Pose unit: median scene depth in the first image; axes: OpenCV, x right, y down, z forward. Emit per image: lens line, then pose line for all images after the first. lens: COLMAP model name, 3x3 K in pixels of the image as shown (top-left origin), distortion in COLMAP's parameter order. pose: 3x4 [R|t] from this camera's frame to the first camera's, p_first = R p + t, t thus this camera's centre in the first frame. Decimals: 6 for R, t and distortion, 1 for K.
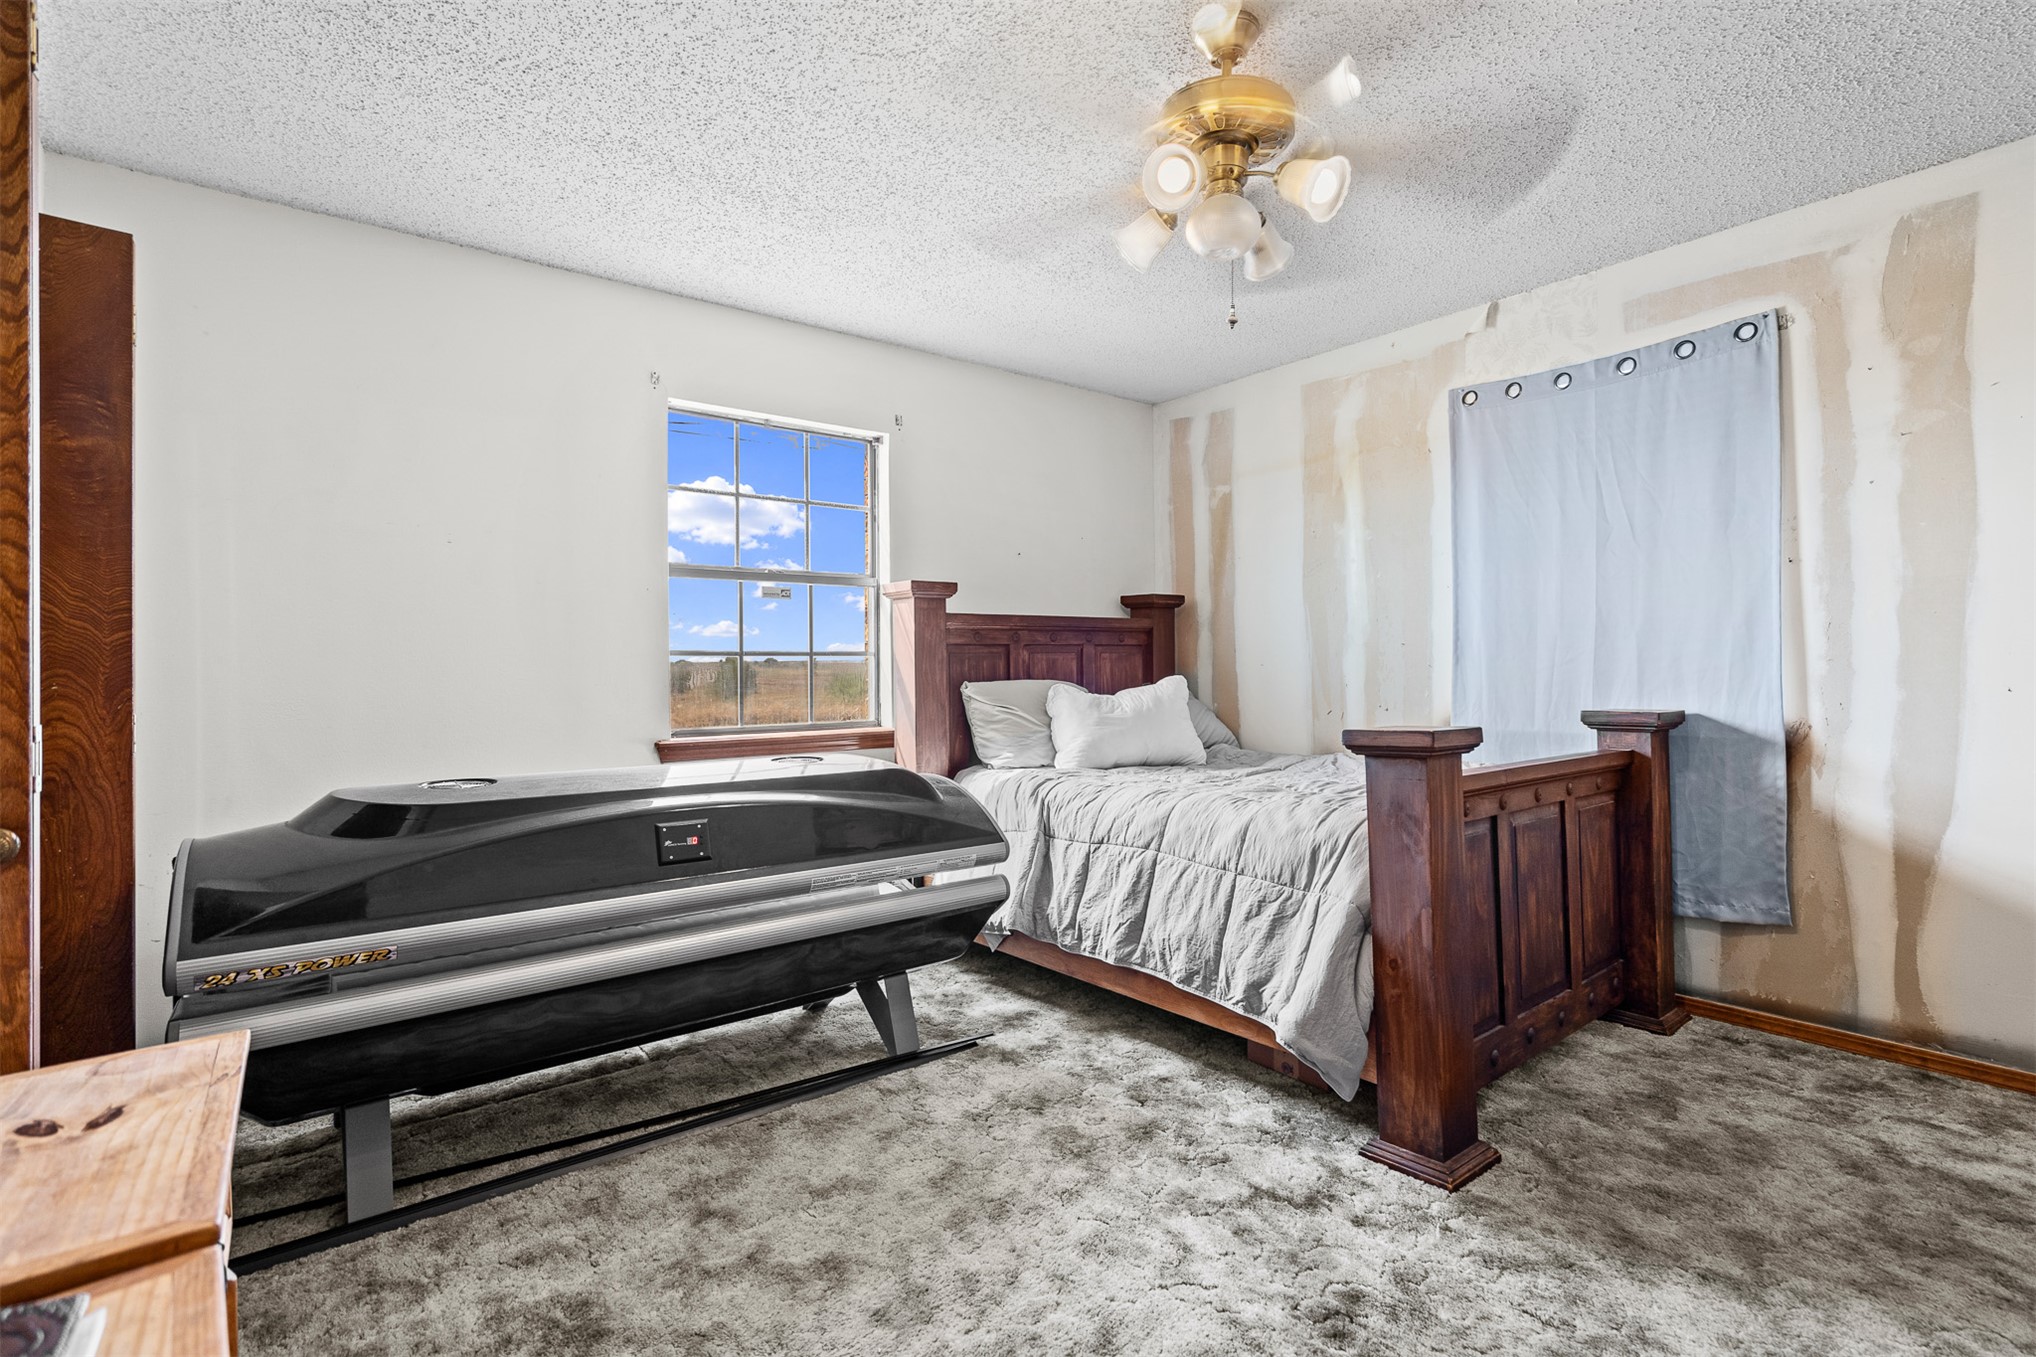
lens RADIAL K [[959.9, 0, 1002.8], [0, 959.9, 650.7], [0, 0, 1]] dist [-0.000889, 0.000218]
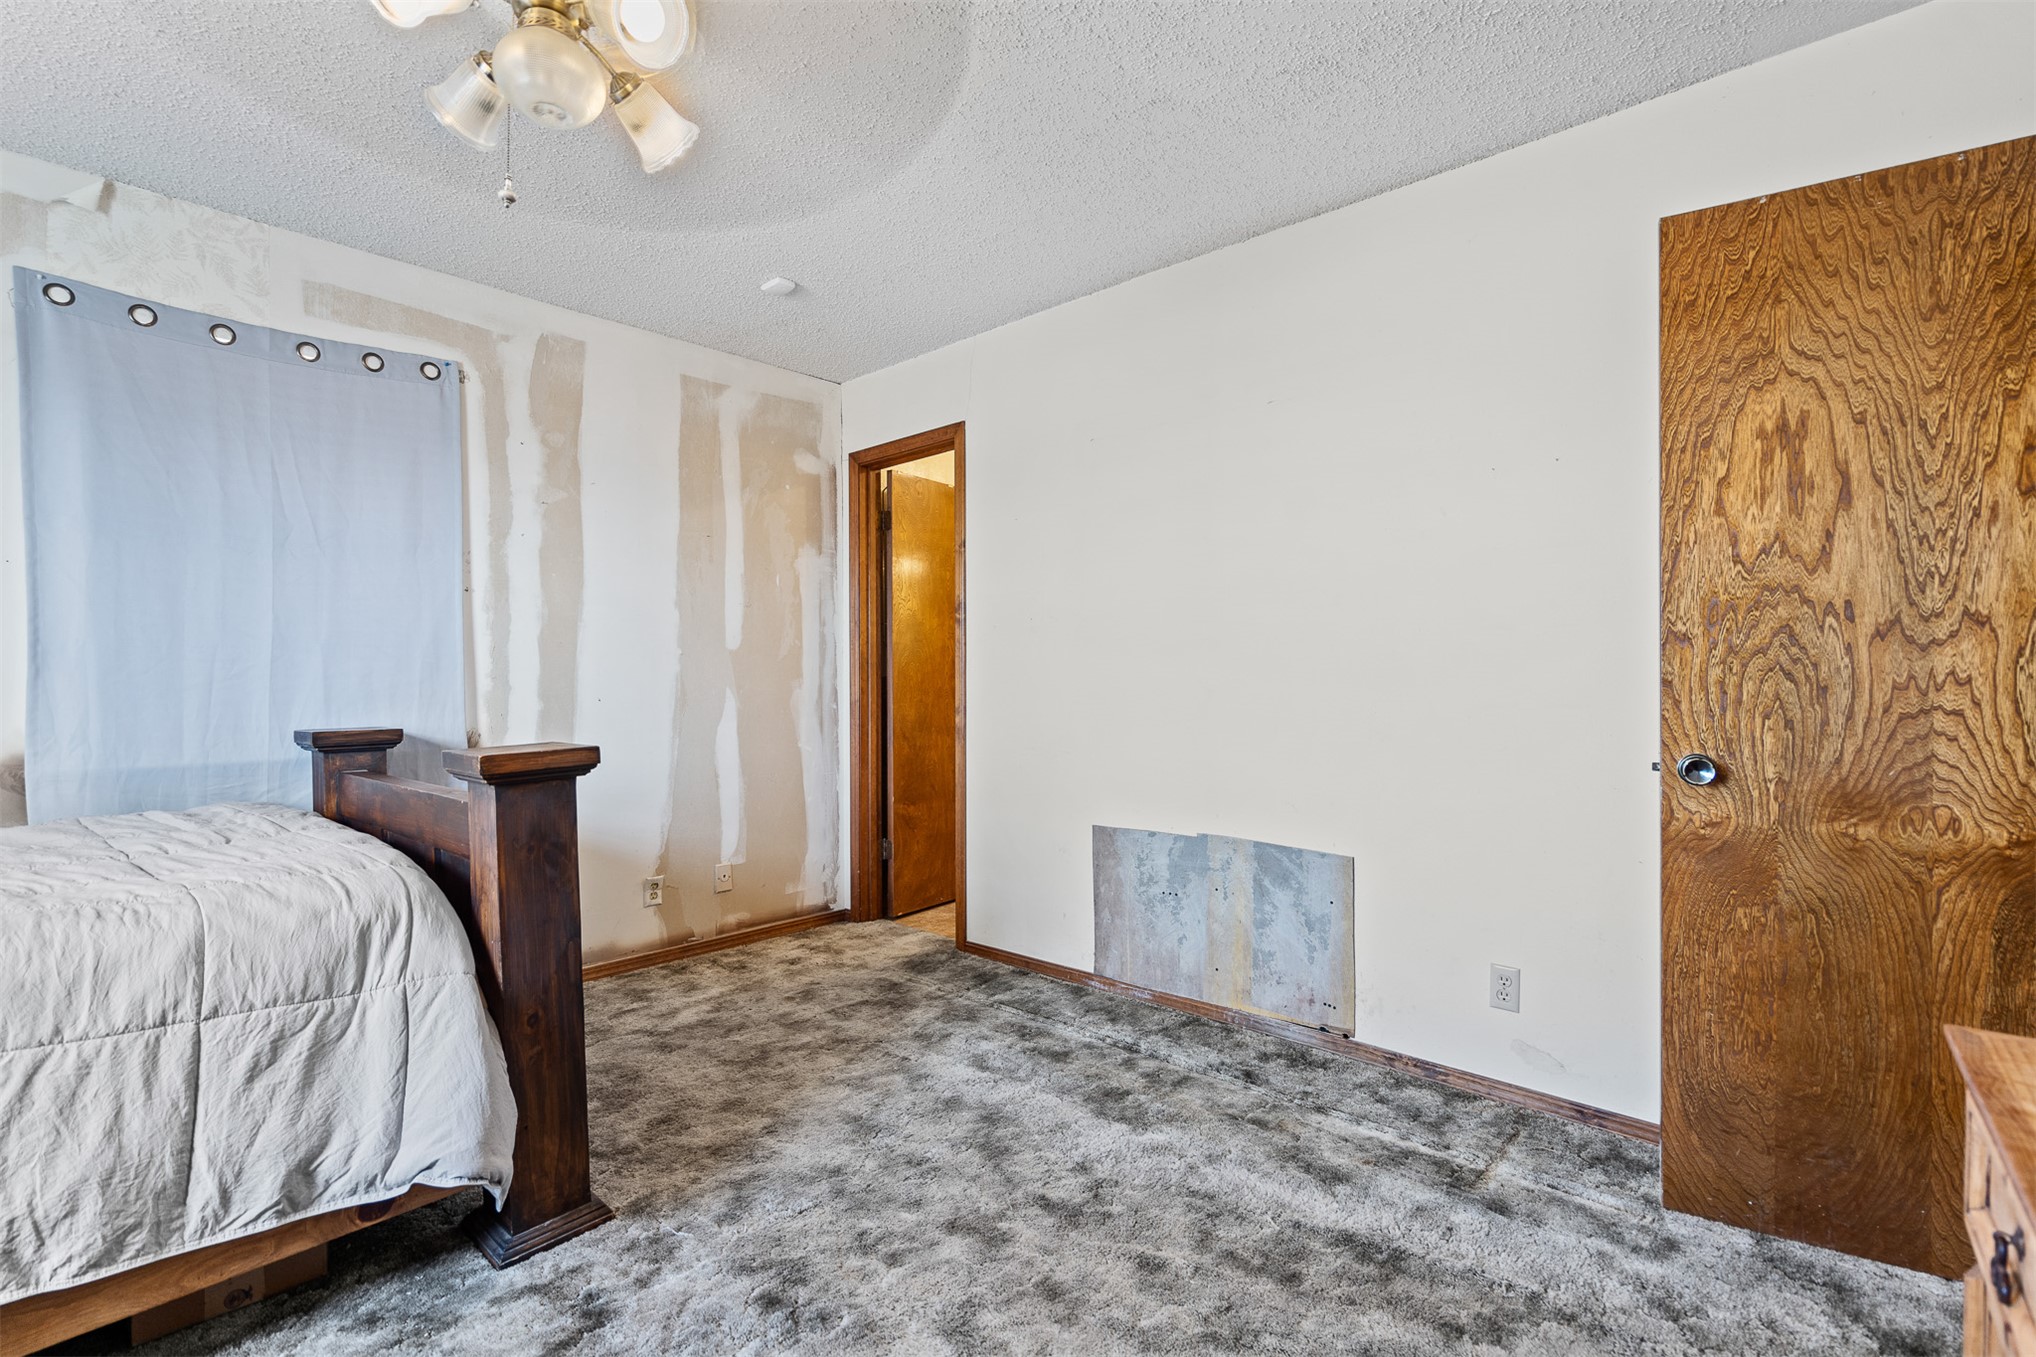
lens RADIAL K [[955.2, 0, 1018.0], [0, 955.2, 678.5], [0, 0, 1]] dist [-0.001280, -0.000710]
pose [[-0.187256, 0.012668, 0.982229, -0.455170], [-0.014442, 0.999773, -0.015648, 0.021830], [-0.982205, -0.017115, -0.187030, 0.636187]]
